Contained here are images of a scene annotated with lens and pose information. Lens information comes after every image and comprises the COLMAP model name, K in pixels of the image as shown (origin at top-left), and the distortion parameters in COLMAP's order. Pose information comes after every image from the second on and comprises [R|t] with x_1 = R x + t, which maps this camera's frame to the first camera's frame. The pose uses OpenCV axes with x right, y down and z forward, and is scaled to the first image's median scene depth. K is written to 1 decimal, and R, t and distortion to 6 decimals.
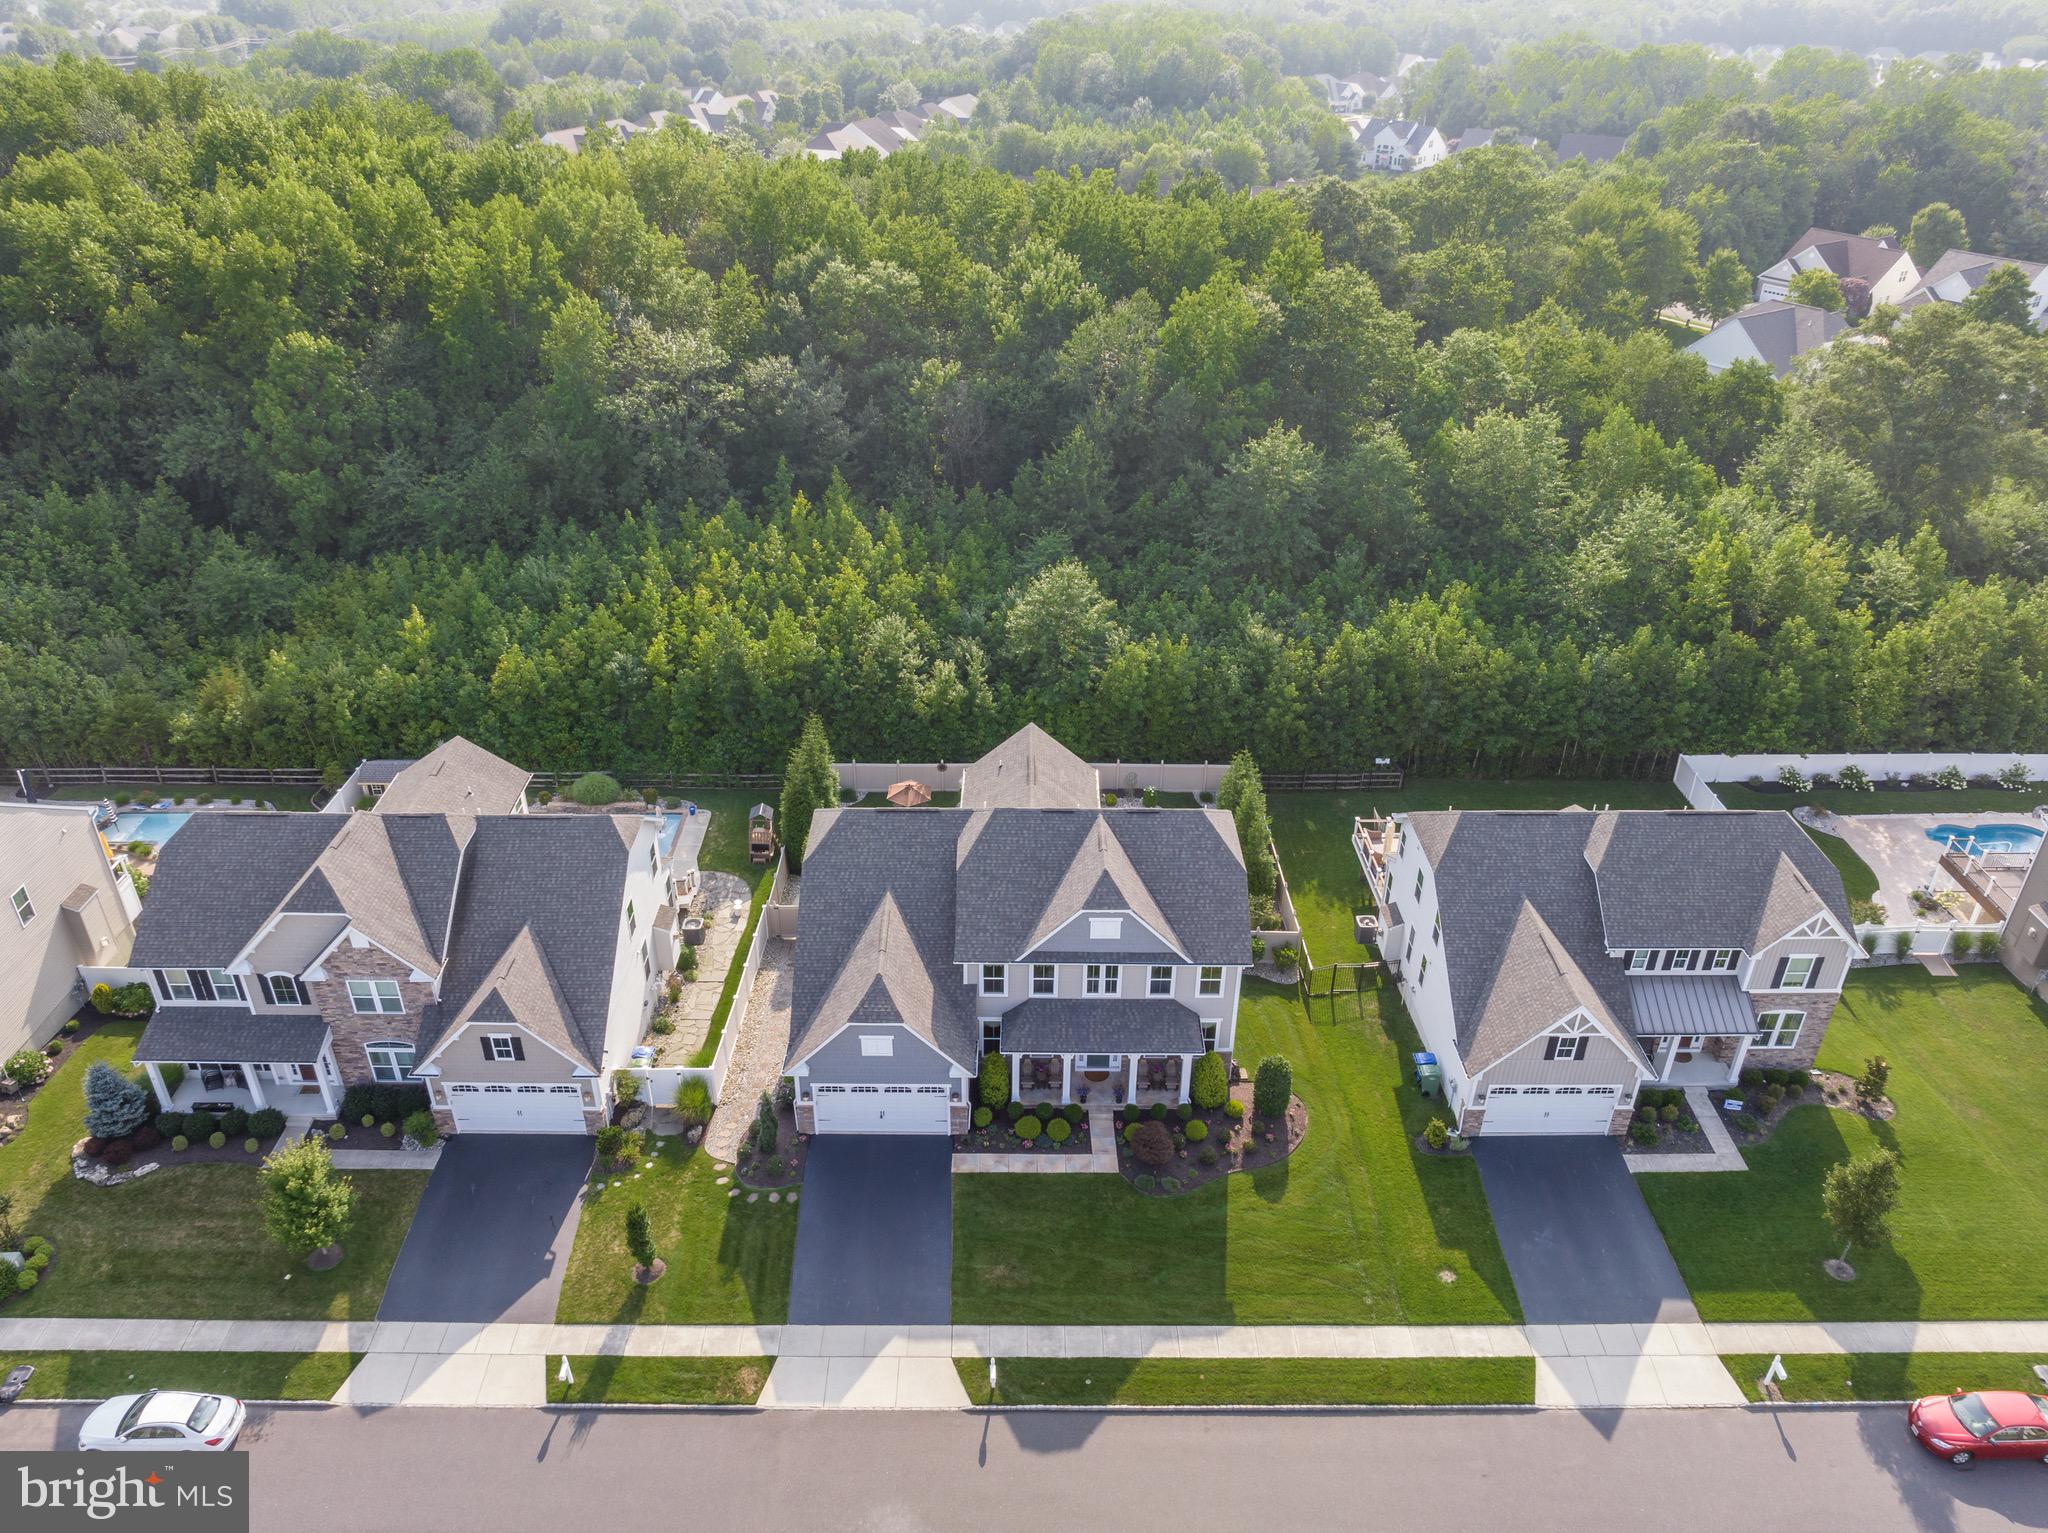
lens RADIAL K [[1438.7, 0, 1024.0], [0, 1438.7, 769.7], [0, 0, 1]] dist [-0.038679, 0.001694]
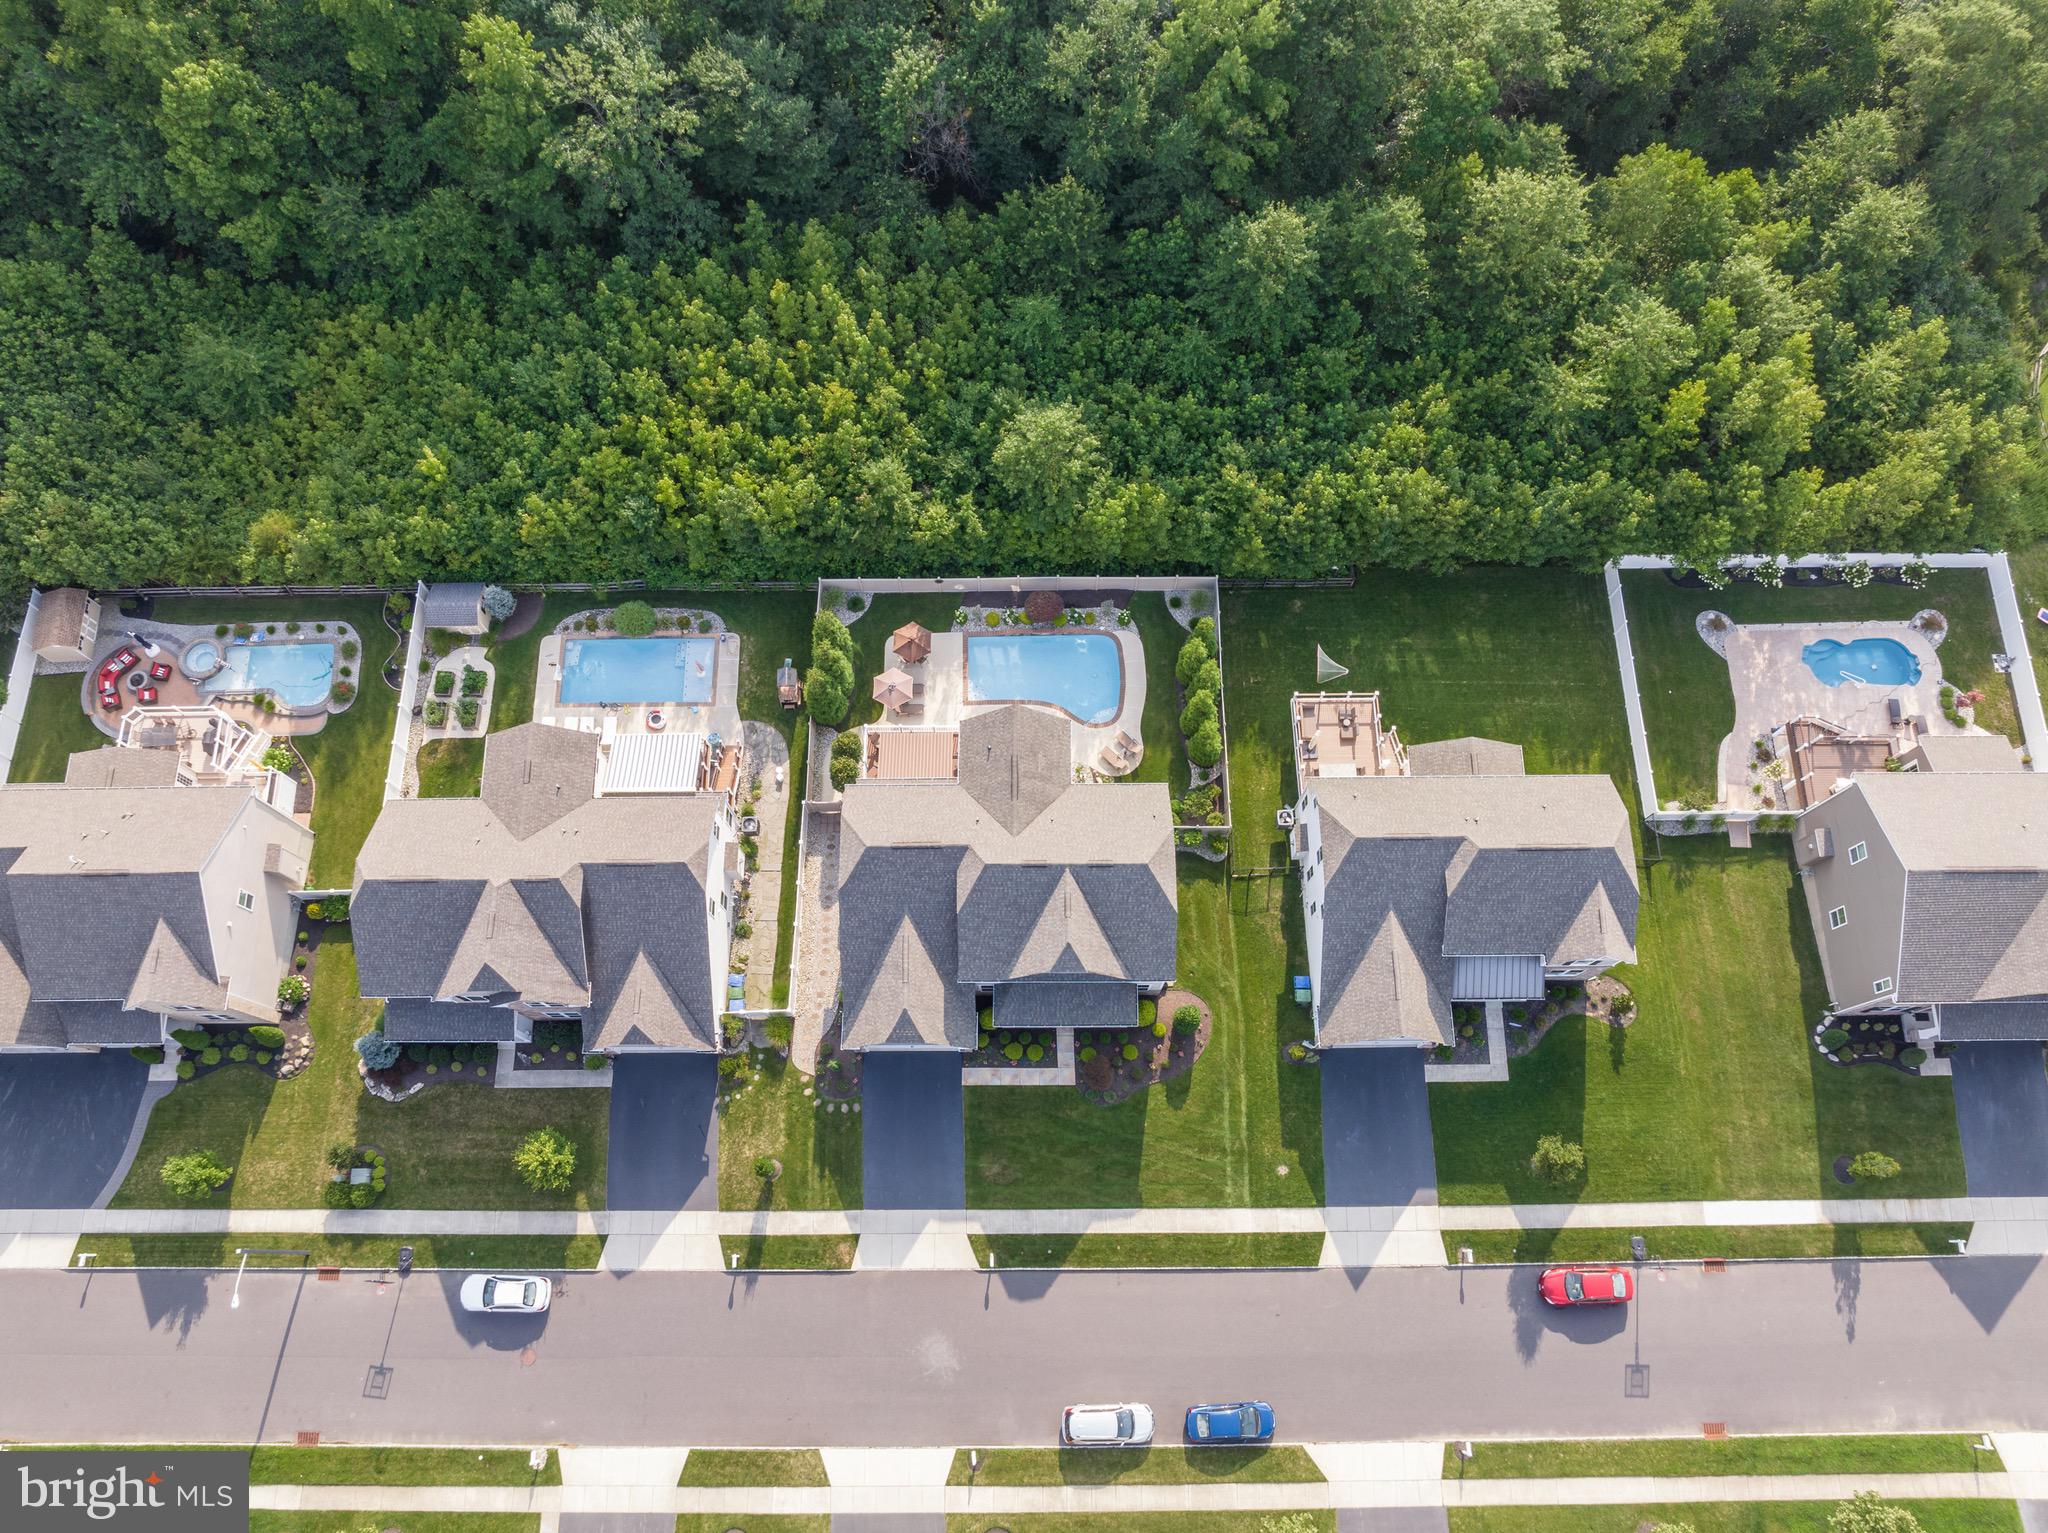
lens RADIAL K [[1441.2, 0, 1023.3], [0, 1441.2, 772.7], [0, 0, 1]] dist [-0.040574, 0.005093]
pose [[0.999933, -0.003550, -0.011050, 0.029098], [0.009931, 0.754371, 0.656373, -0.907245], [0.006006, -0.656438, 0.754356, 0.091780]]
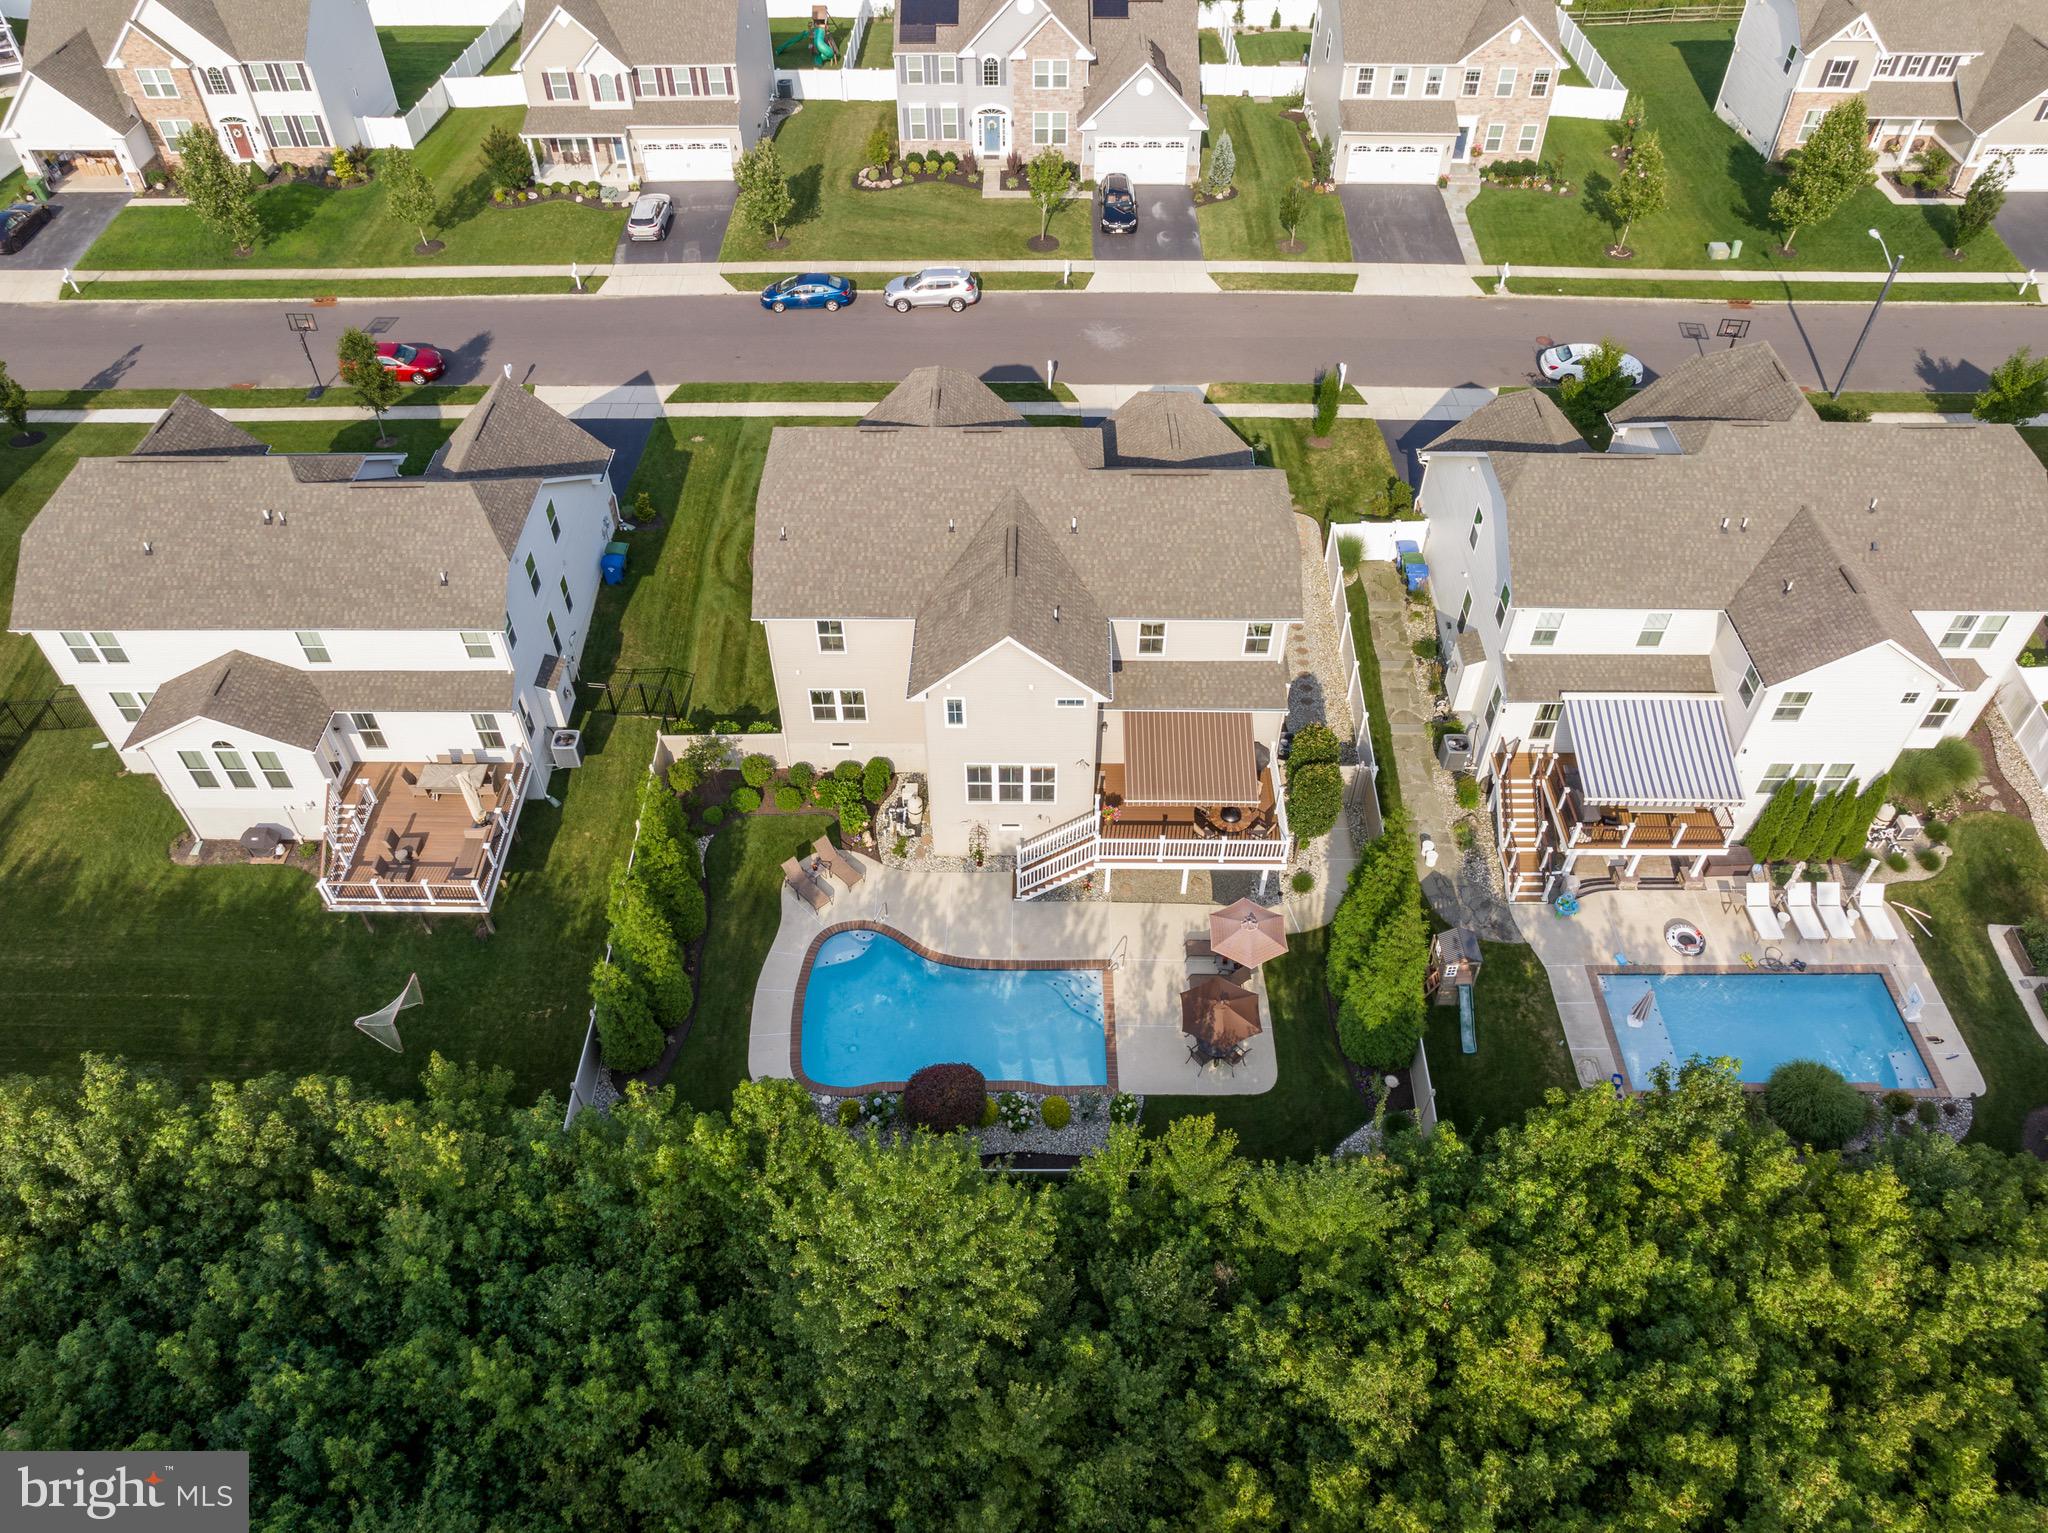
lens RADIAL K [[1438.7, 0, 1024.0], [0, 1438.7, 769.7], [0, 0, 1]] dist [-0.038679, 0.001694]
pose [[-0.999885, -0.014539, 0.004328, -0.006500], [0.000839, 0.231880, 0.972744, -0.752163], [-0.015146, 0.972636, -0.231841, 1.433459]]
